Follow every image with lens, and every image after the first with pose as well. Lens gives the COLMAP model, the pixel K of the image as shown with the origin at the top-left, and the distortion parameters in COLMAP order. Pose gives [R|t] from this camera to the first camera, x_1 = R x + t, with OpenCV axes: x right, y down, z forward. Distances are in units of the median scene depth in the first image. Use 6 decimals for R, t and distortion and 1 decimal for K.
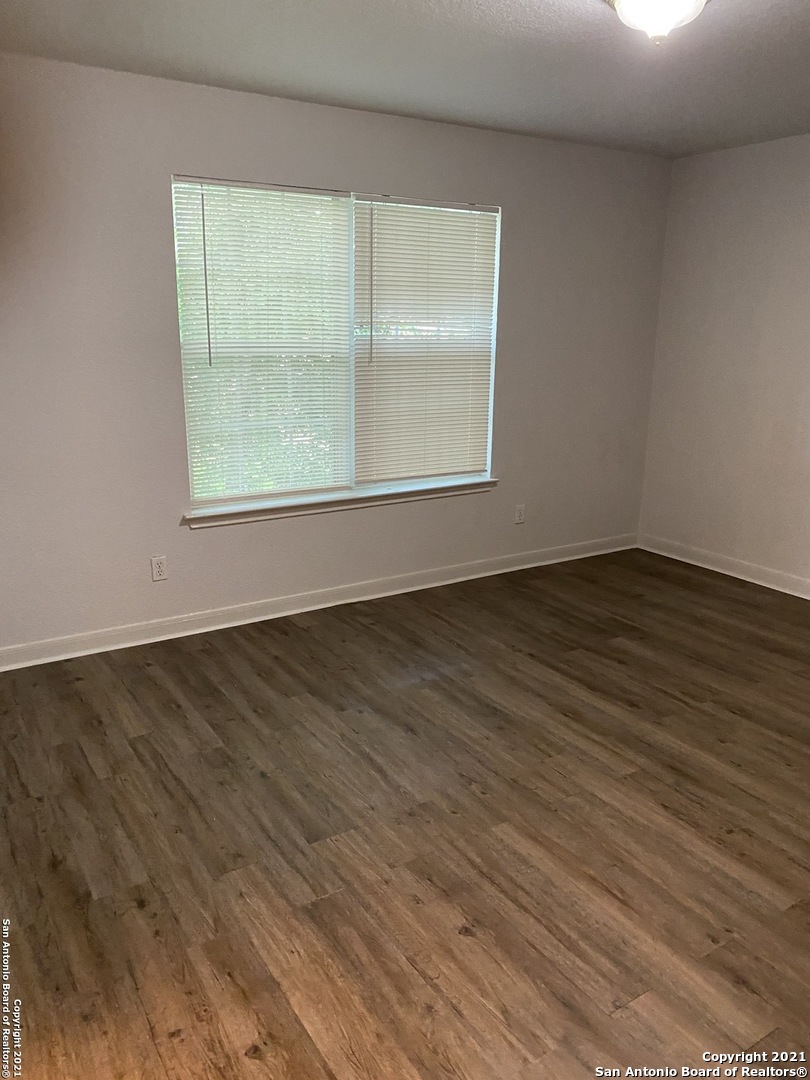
lens RADIAL K [[835.0, 0, 405.0], [0, 835.0, 540.0], [0, 0, 1]] dist [0.011331, -0.002802]
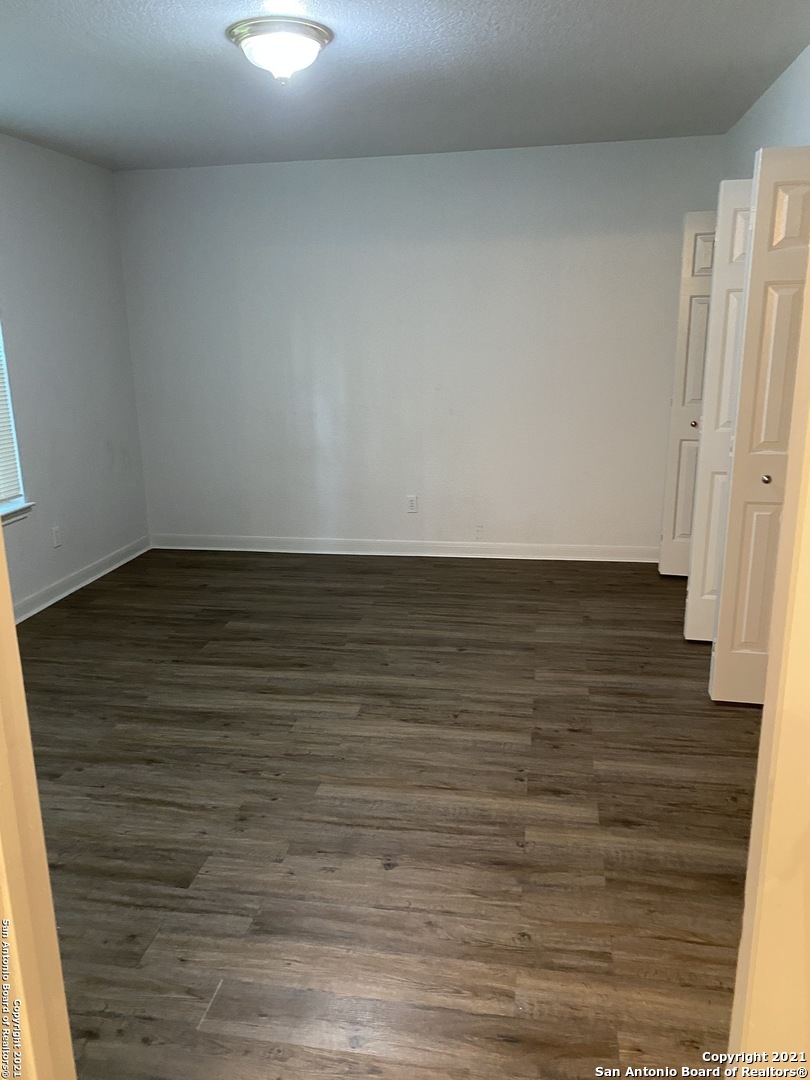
lens RADIAL K [[835.0, 0, 405.0], [0, 835.0, 540.0], [0, 0, 1]] dist [0.011331, -0.002802]
pose [[0.682978, -0.219840, 0.696571, -0.445724], [0.226463, 0.970373, 0.084208, -0.034682], [-0.694446, 0.100236, 0.712529, 0.104820]]
